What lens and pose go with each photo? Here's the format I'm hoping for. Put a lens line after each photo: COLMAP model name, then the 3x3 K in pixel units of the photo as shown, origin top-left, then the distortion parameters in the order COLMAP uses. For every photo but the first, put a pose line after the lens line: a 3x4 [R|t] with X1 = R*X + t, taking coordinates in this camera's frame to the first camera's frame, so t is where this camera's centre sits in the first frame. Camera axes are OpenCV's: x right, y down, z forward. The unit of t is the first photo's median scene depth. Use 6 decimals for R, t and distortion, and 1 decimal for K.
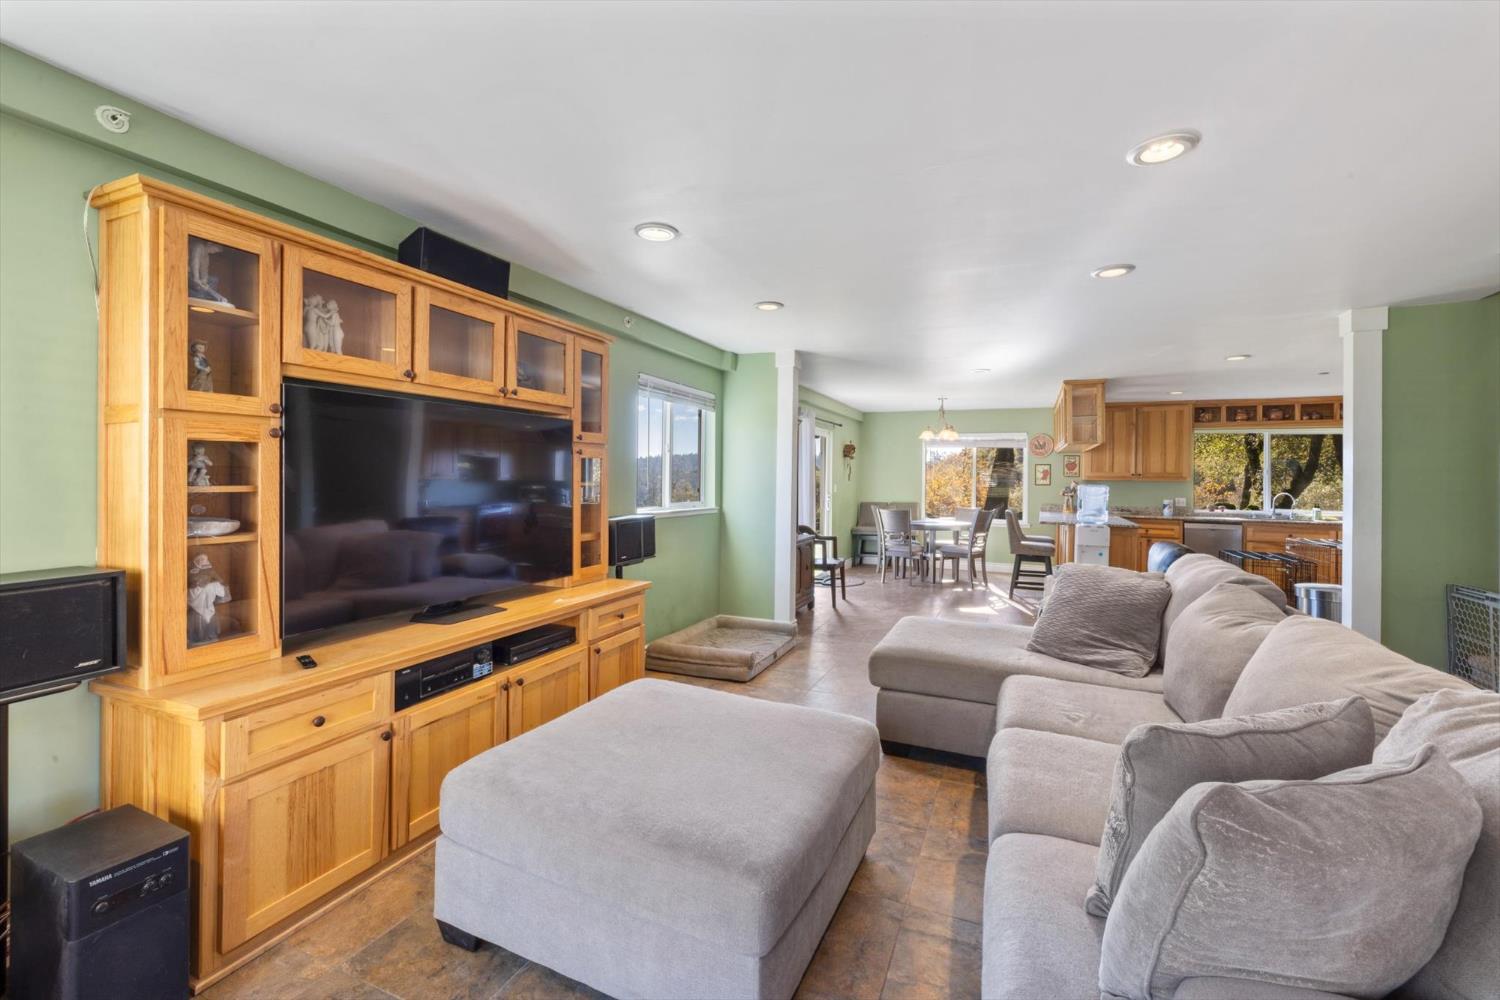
lens RADIAL K [[641.2, 0, 760.2], [0, 641.2, 474.5], [0, 0, 1]] dist [-0.002121, 0.000638]
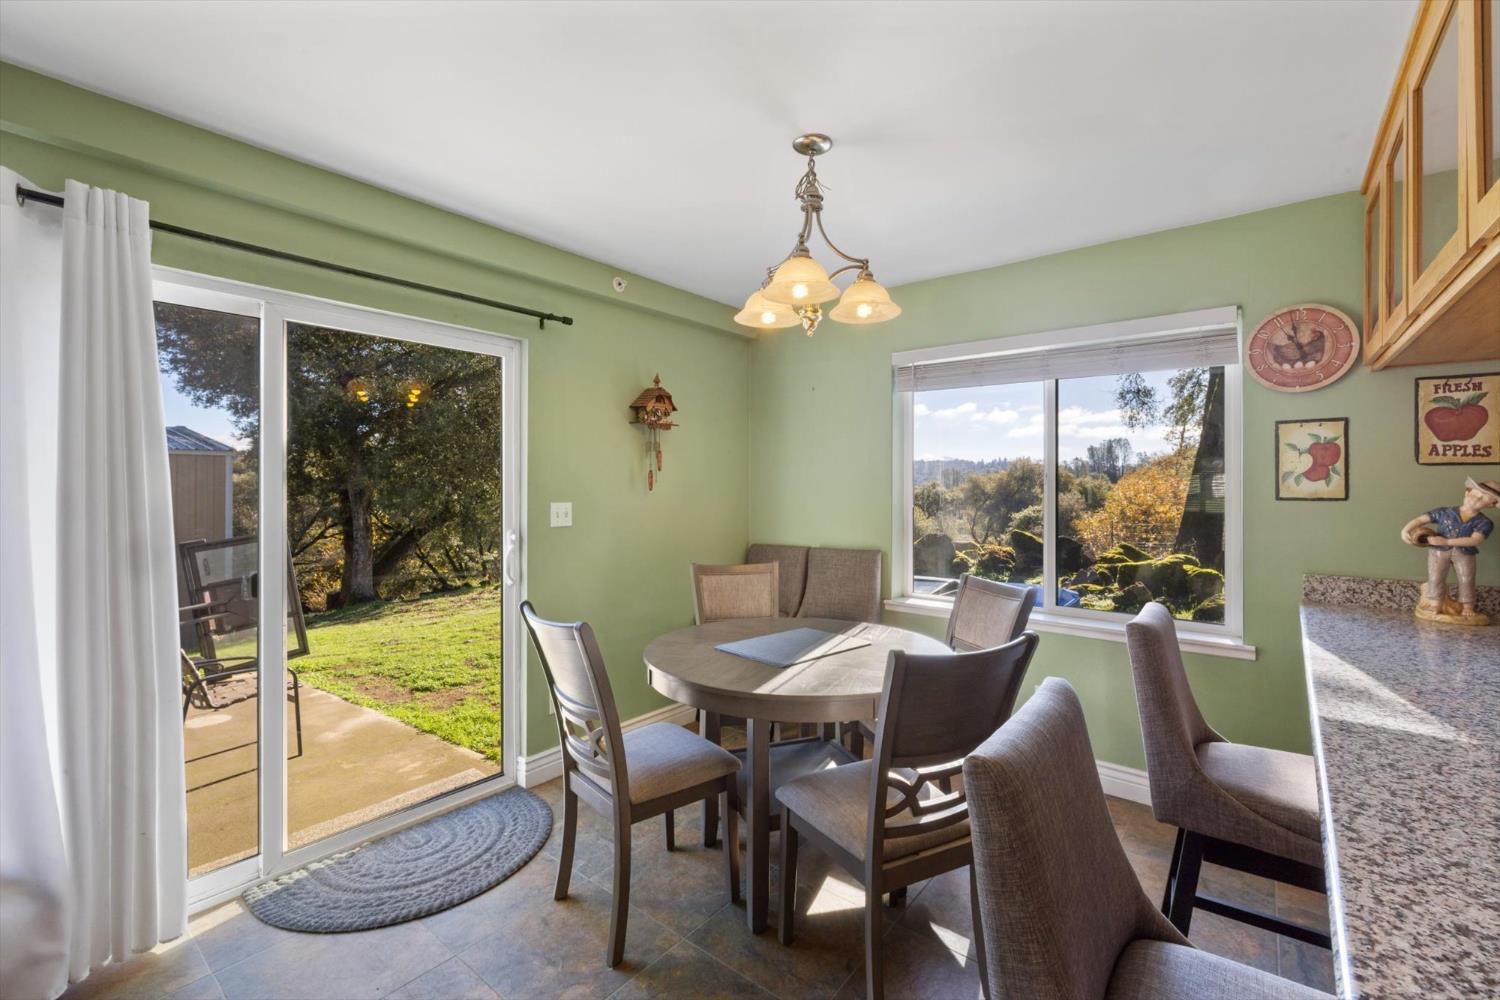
lens RADIAL K [[641.2, 0, 750.1], [0, 641.2, 499.5], [0, 0, 1]] dist [-0.002121, 0.000638]
pose [[0.961715, -0.013614, -0.273714, 0.293020], [0.017457, 0.999780, 0.011609, 0.009379], [0.273496, -0.015942, 0.961741, 0.687994]]
